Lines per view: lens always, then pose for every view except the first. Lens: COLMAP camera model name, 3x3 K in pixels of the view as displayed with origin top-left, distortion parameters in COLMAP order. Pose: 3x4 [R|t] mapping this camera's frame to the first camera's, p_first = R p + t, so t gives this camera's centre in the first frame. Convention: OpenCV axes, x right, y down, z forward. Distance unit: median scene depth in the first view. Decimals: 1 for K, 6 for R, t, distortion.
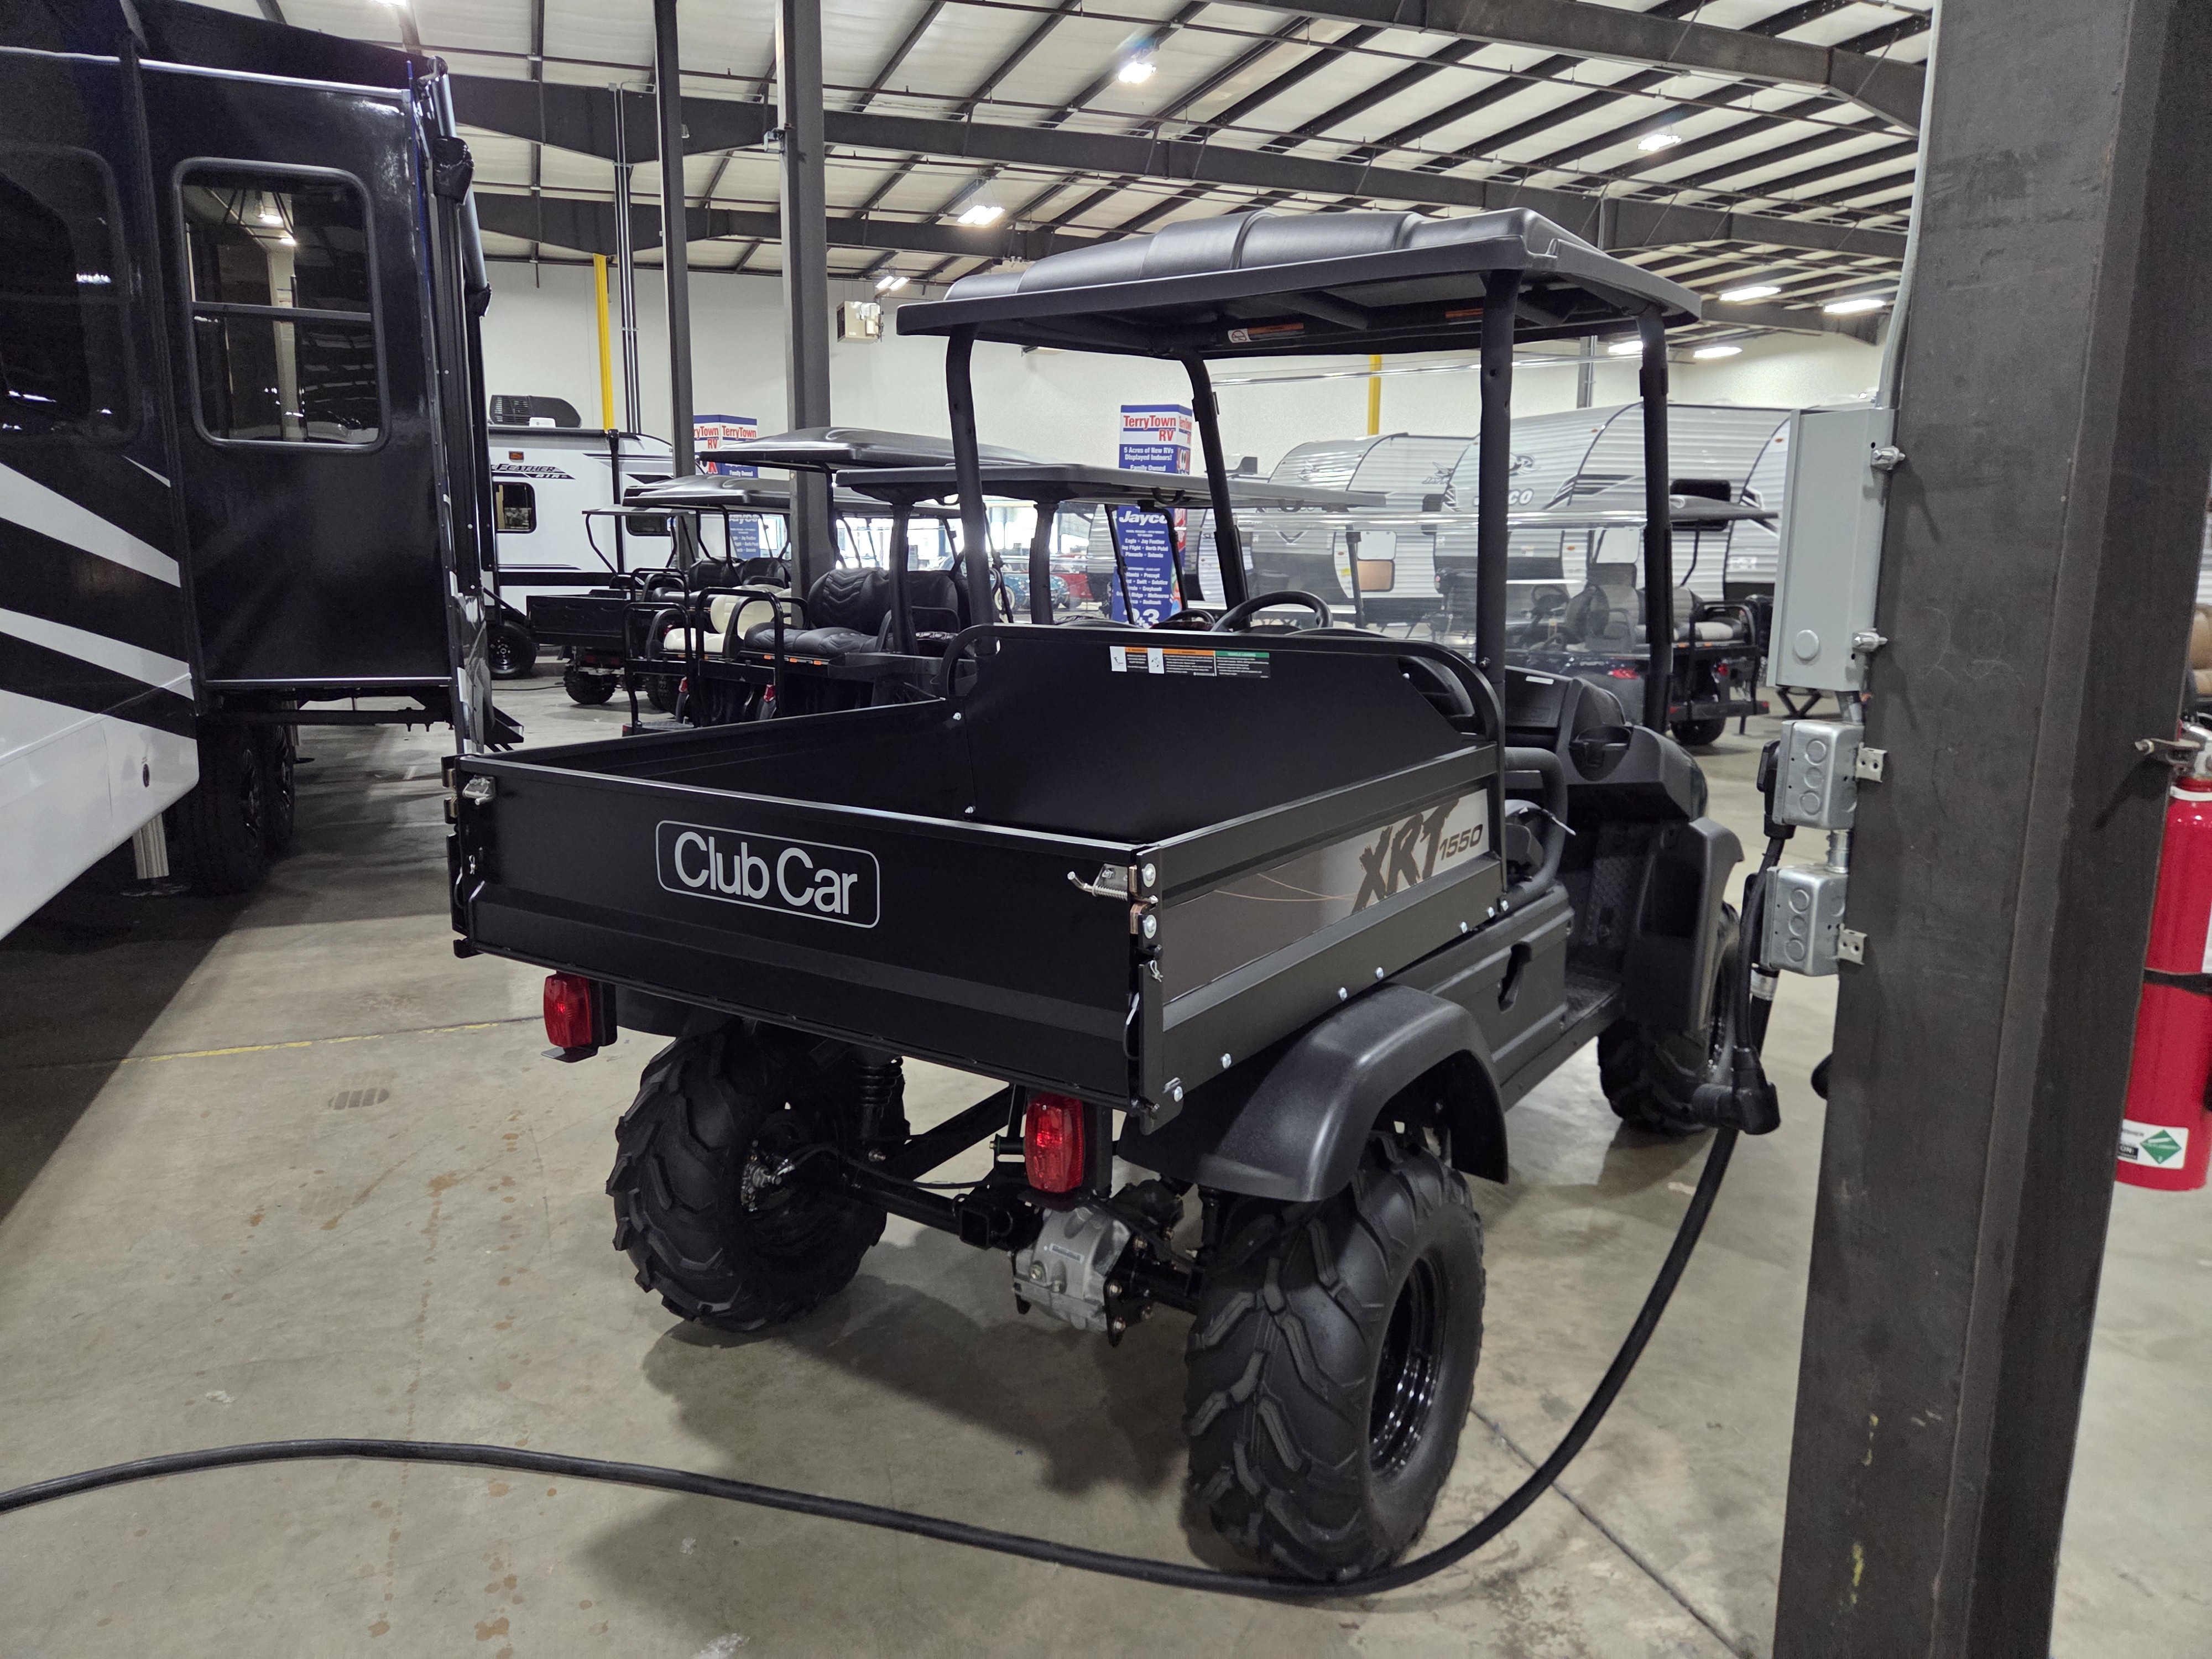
lens RADIAL K [[1479.9, 0, 1111.2], [0, 1479.9, 836.2], [0, 0, 1]] dist [0.068412, -0.056302]
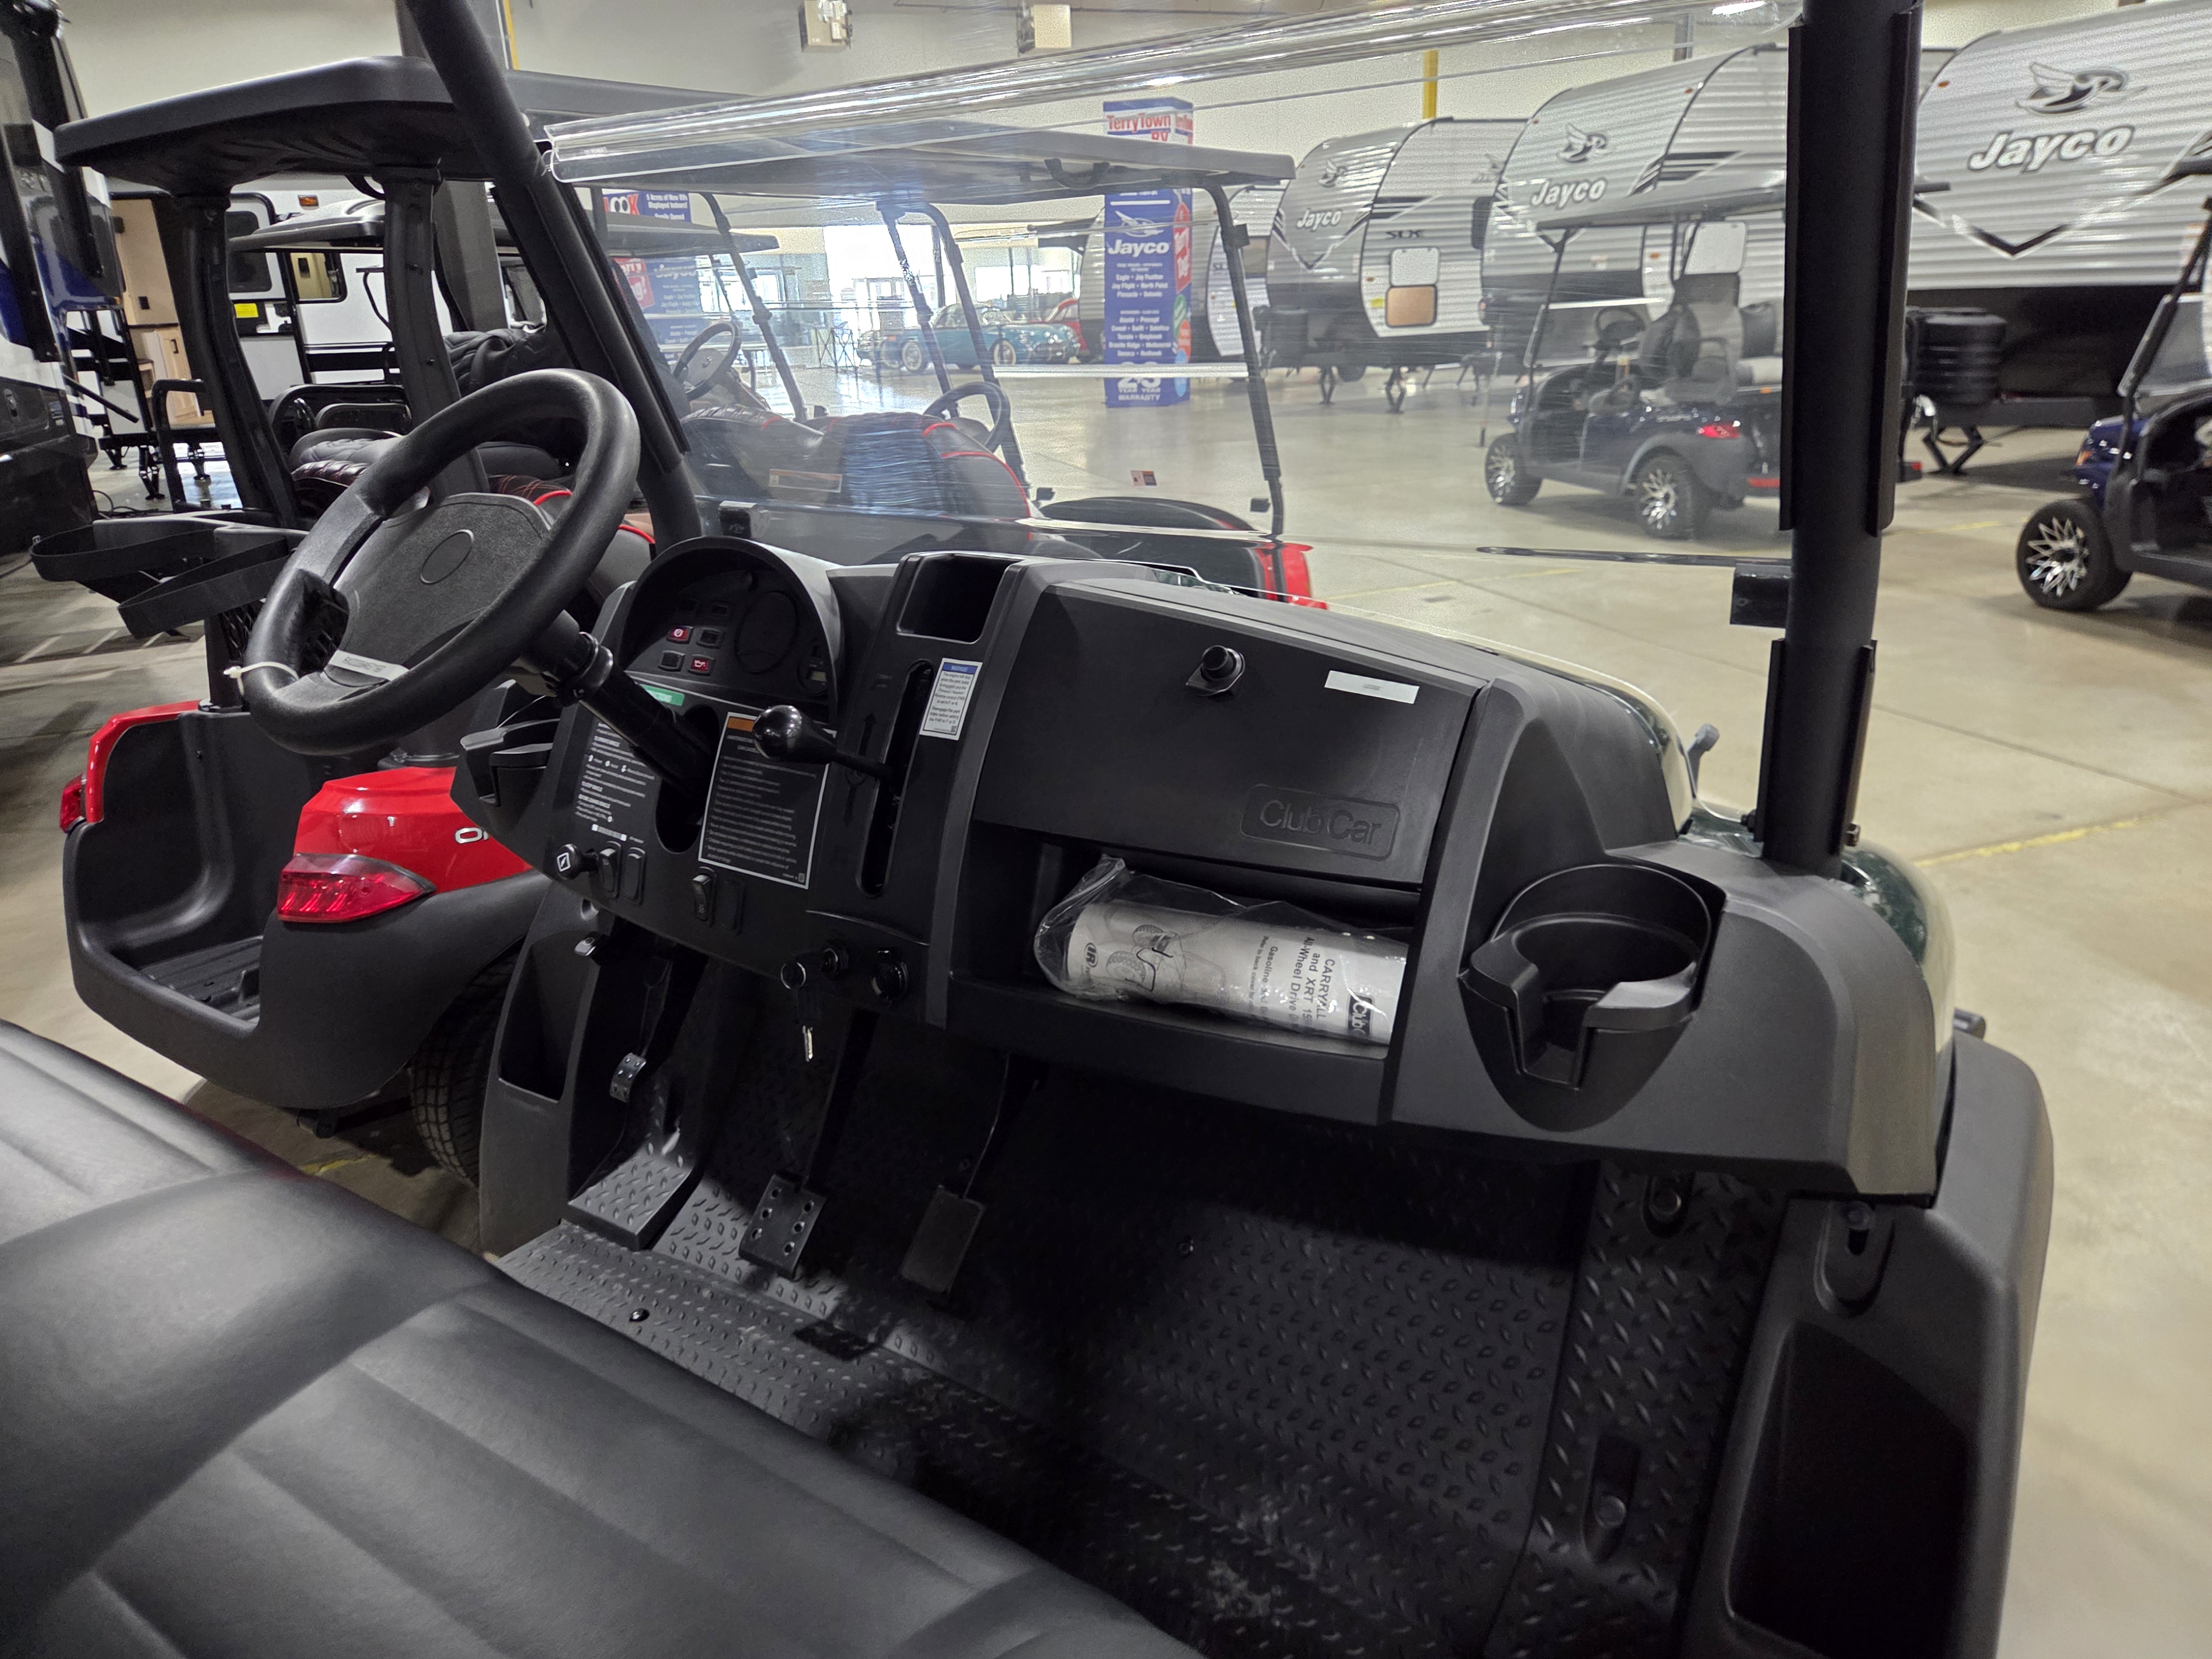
lens RADIAL K [[1479.9, 0, 1111.2], [0, 1479.9, 836.2], [0, 0, 1]] dist [0.068412, -0.056302]
pose [[0.998084, -0.030682, -0.053728, 0.062591], [0.038777, 0.986872, 0.156777, -0.030195], [0.048212, -0.158560, 0.986172, 0.178910]]
